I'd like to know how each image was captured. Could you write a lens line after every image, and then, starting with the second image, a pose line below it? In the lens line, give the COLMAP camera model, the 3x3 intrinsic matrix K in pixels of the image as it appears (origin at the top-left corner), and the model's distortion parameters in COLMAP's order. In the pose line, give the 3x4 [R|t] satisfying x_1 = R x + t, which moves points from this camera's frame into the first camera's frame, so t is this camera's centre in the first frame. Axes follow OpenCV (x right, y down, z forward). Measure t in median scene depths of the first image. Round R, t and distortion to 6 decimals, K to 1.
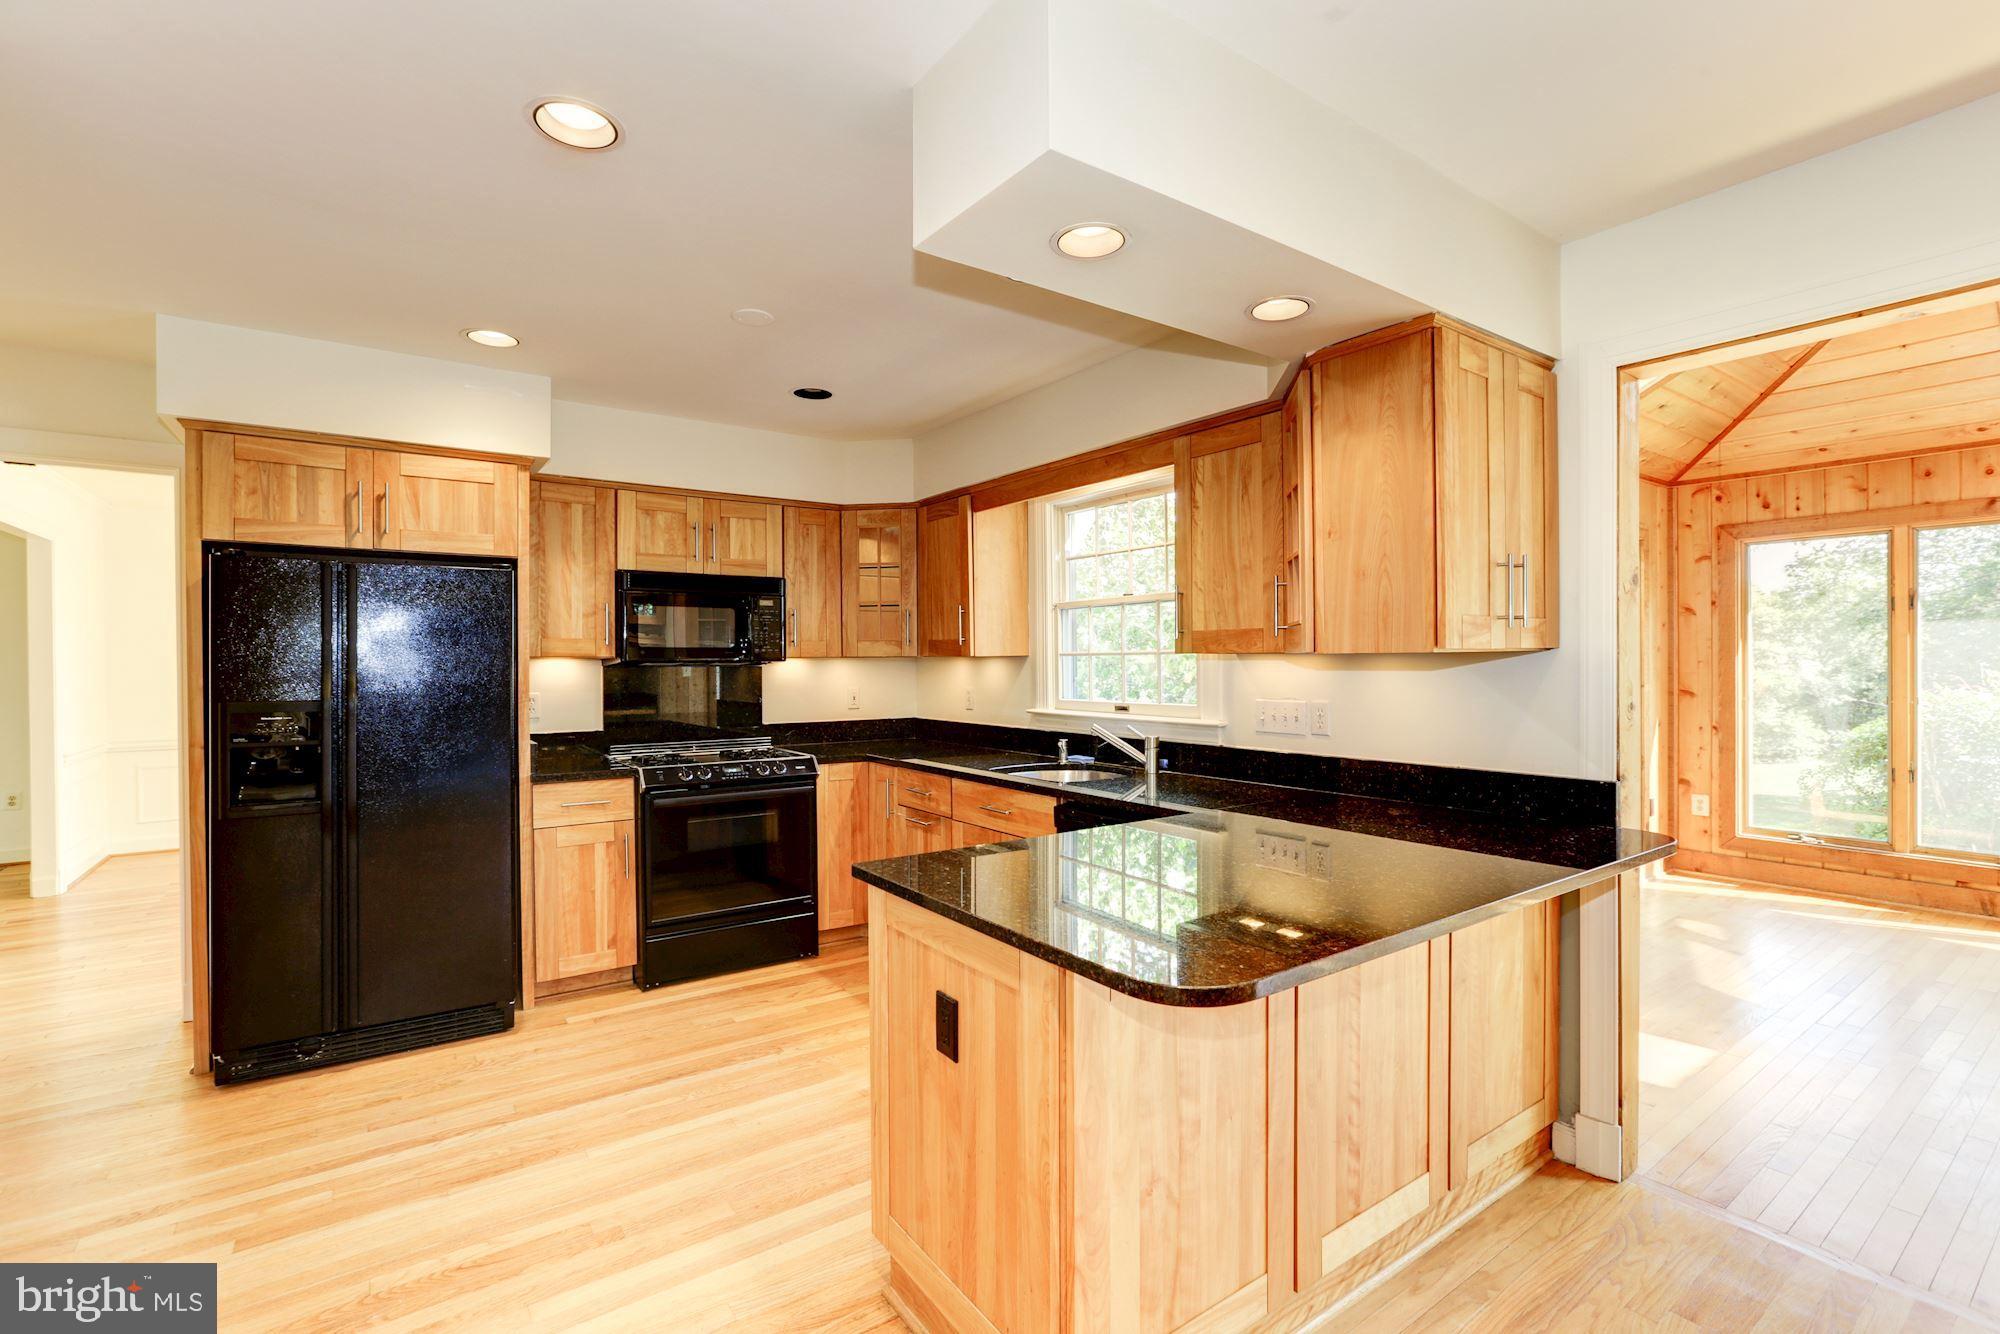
lens RADIAL K [[899.2, 0, 1018.1], [0, 899.2, 667.0], [0, 0, 1]] dist [-0.009185, 0.008334]
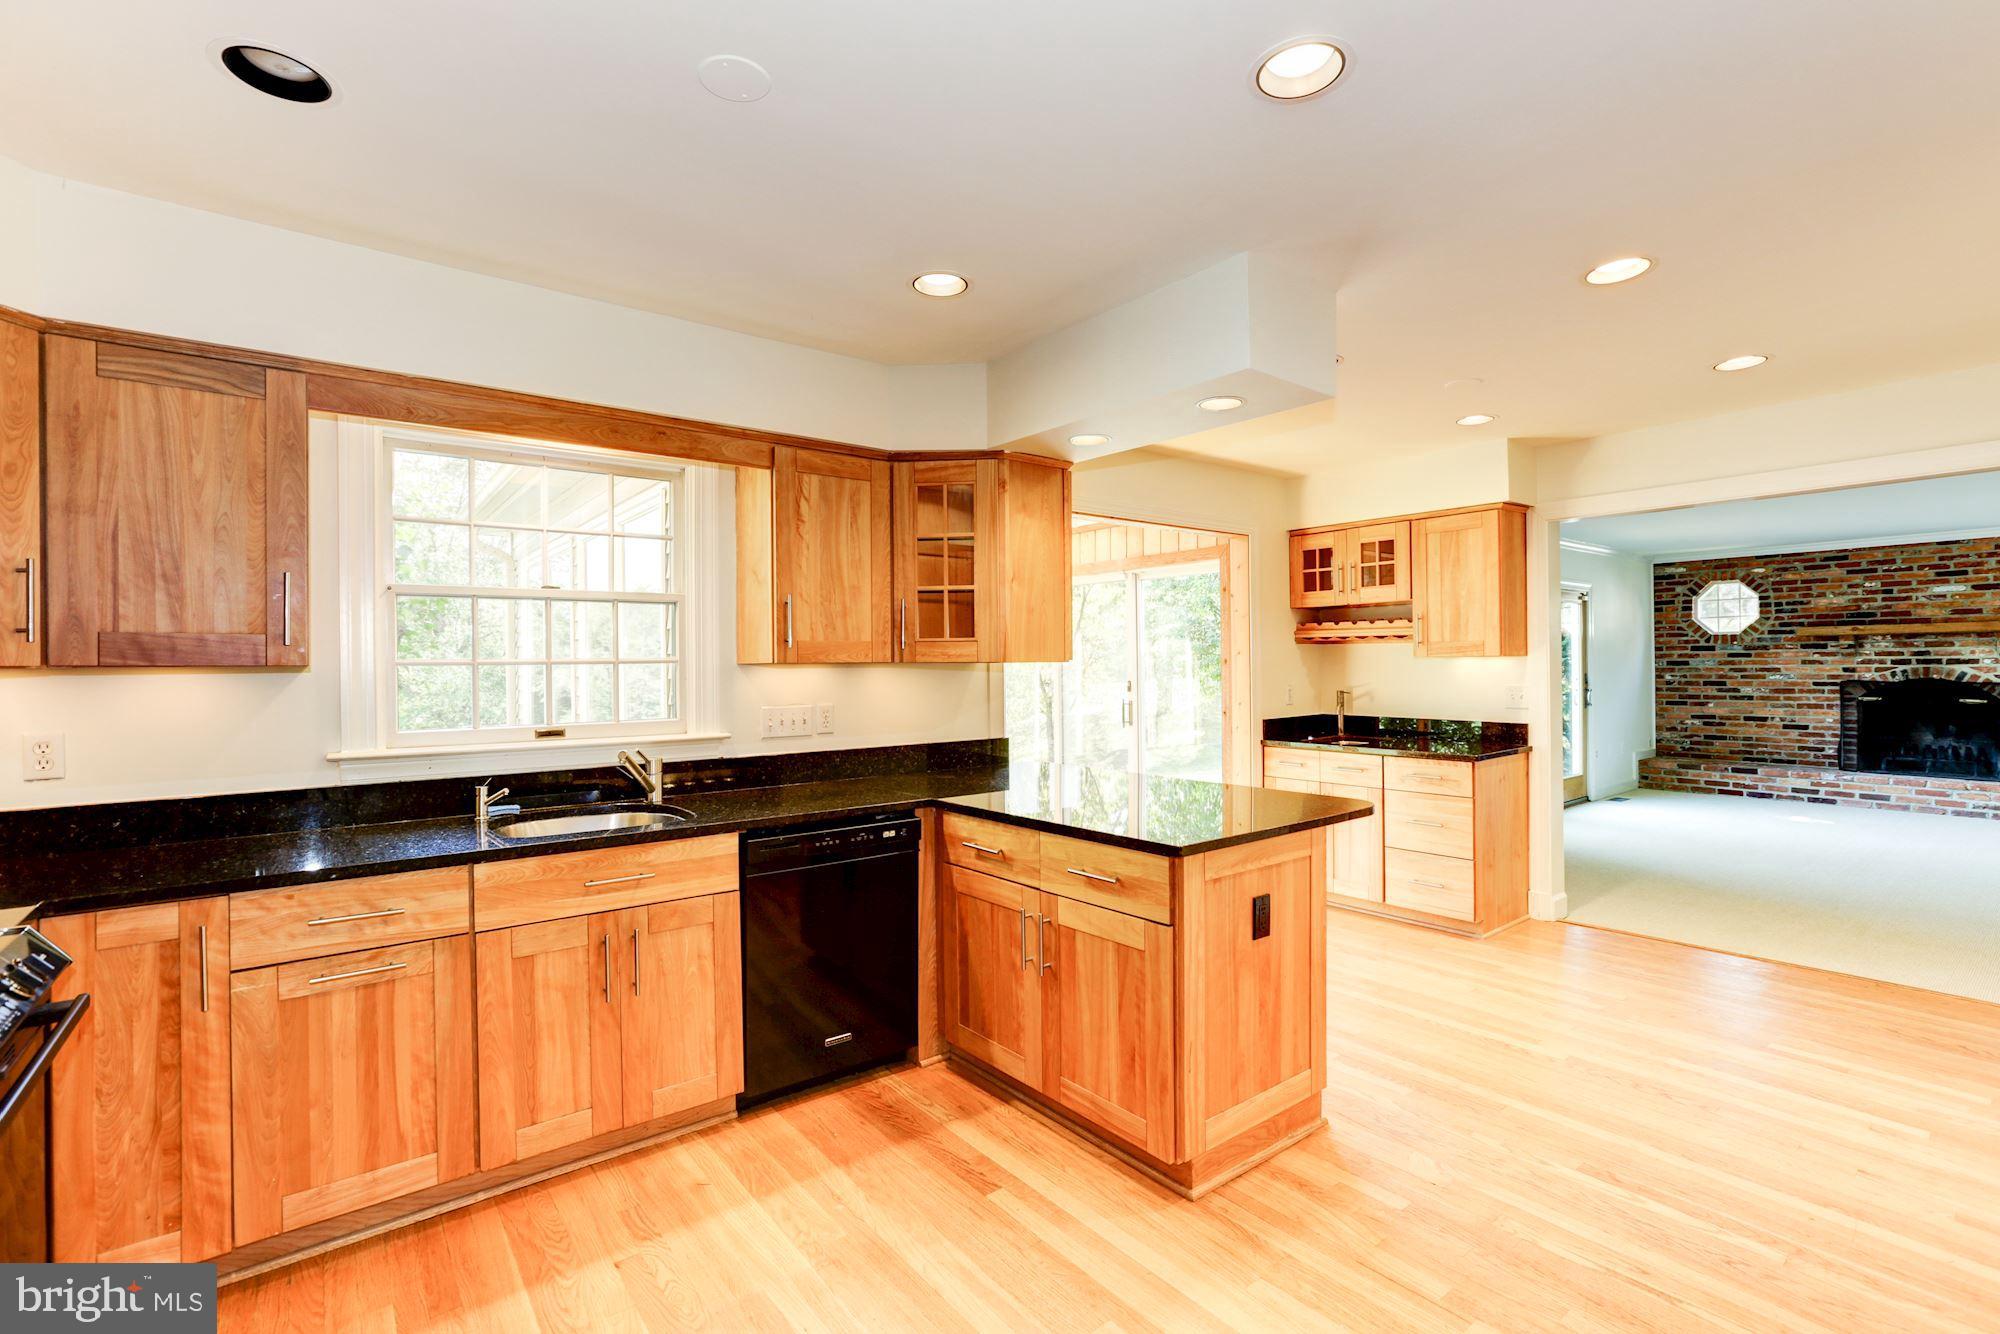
lens RADIAL K [[899.2, 0, 993.9], [0, 899.2, 668.4], [0, 0, 1]] dist [-0.009185, 0.008334]
pose [[-0.012296, 0.003216, 0.999919, -1.329119], [0.018858, 0.999818, -0.002983, -0.001476], [-0.999747, 0.018820, -0.012354, 1.262429]]
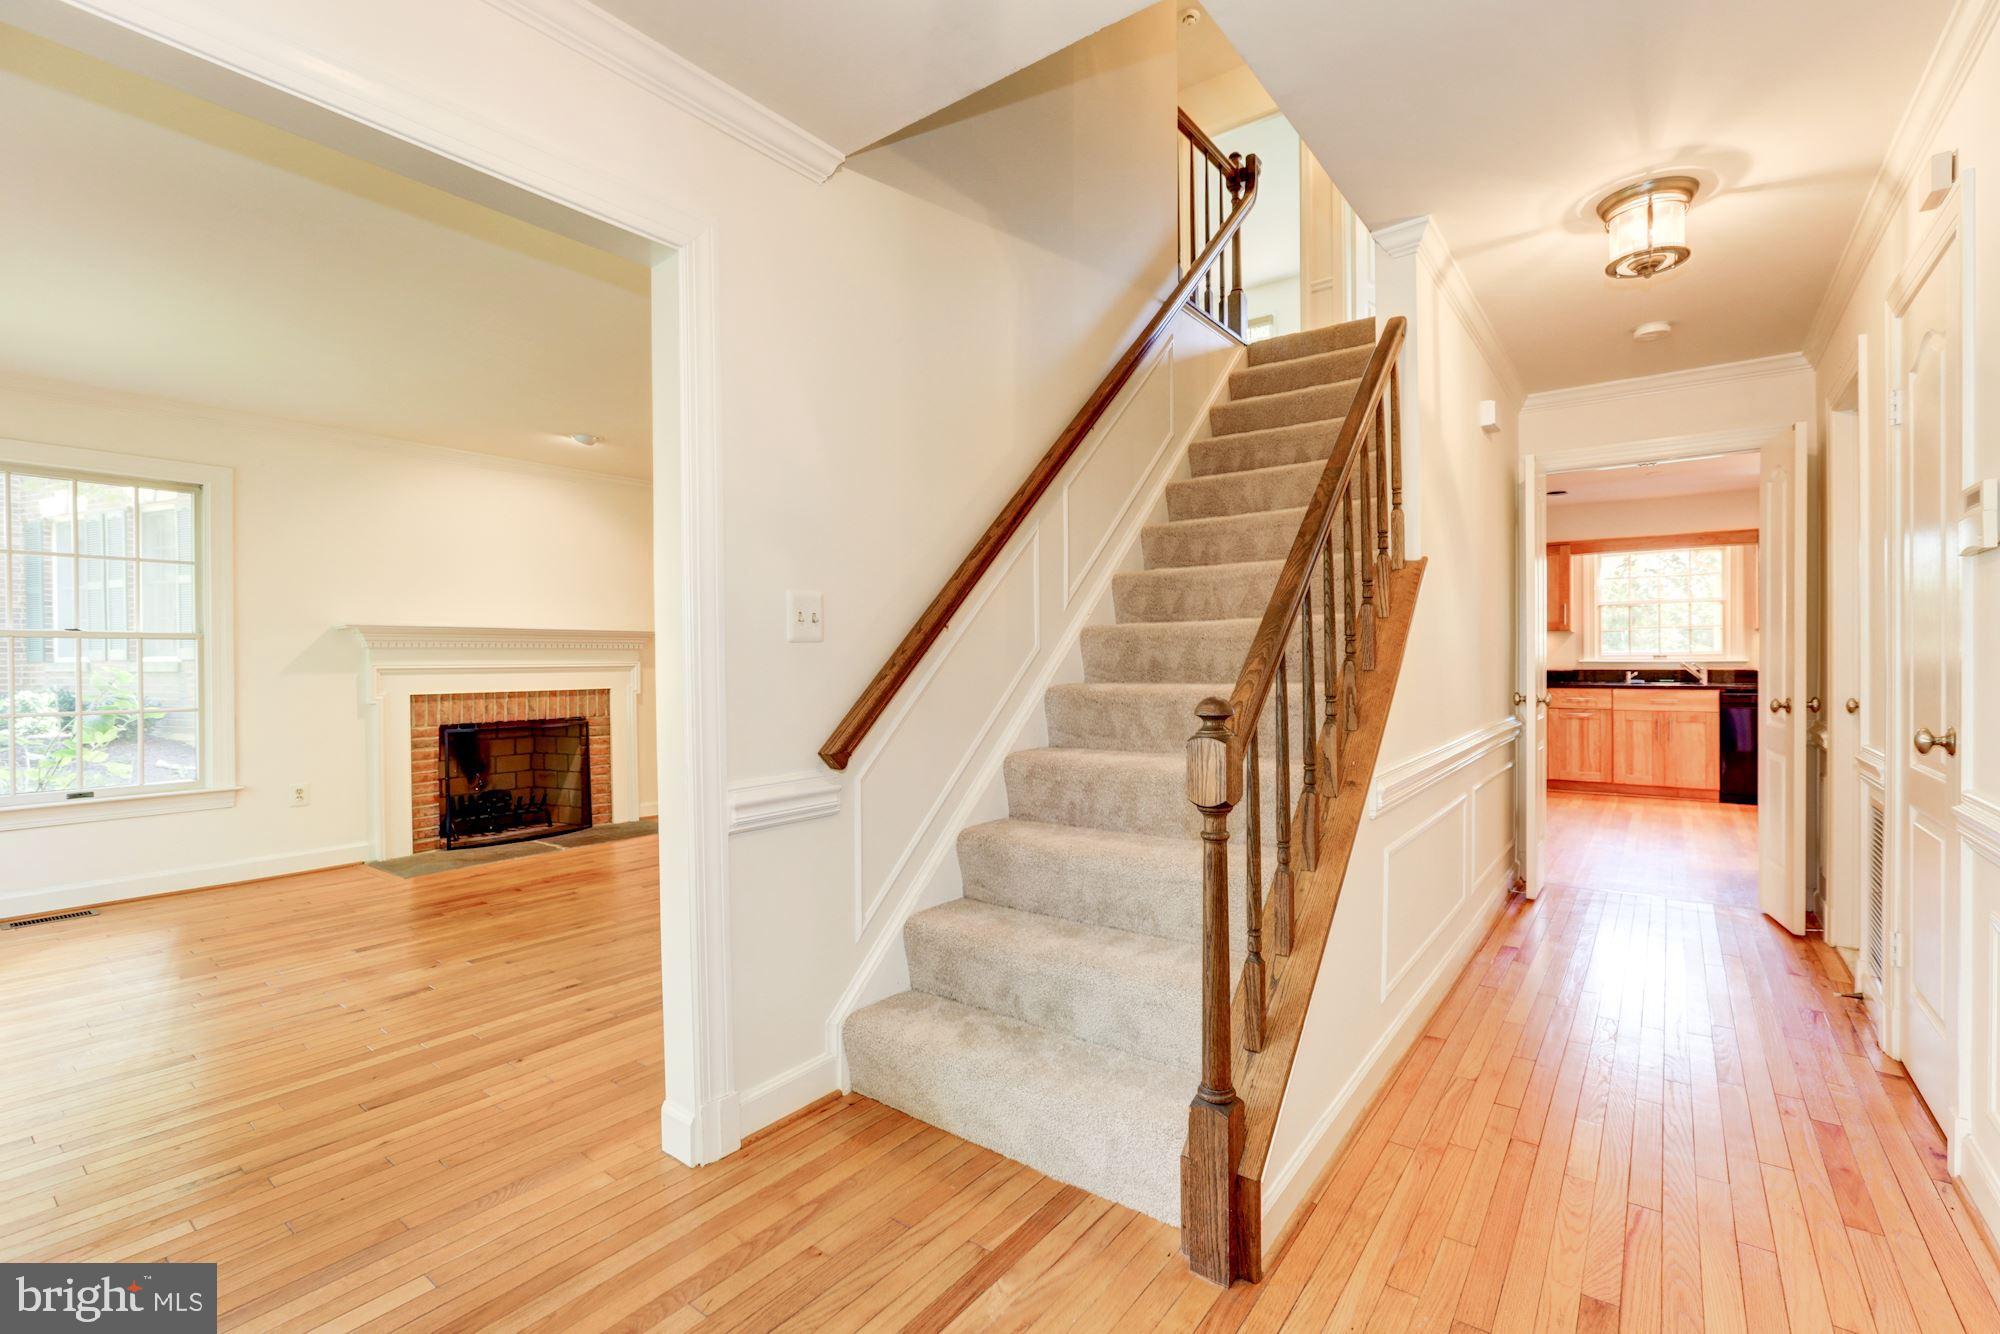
lens RADIAL K [[899.2, 0, 1011.1], [0, 899.2, 660.4], [0, 0, 1]] dist [-0.009185, 0.008334]
pose [[0.954693, 0.003923, 0.297567, -3.754598], [-0.001720, 0.999969, -0.007666, 0.147652], [-0.297587, 0.006807, 0.954670, -0.967681]]
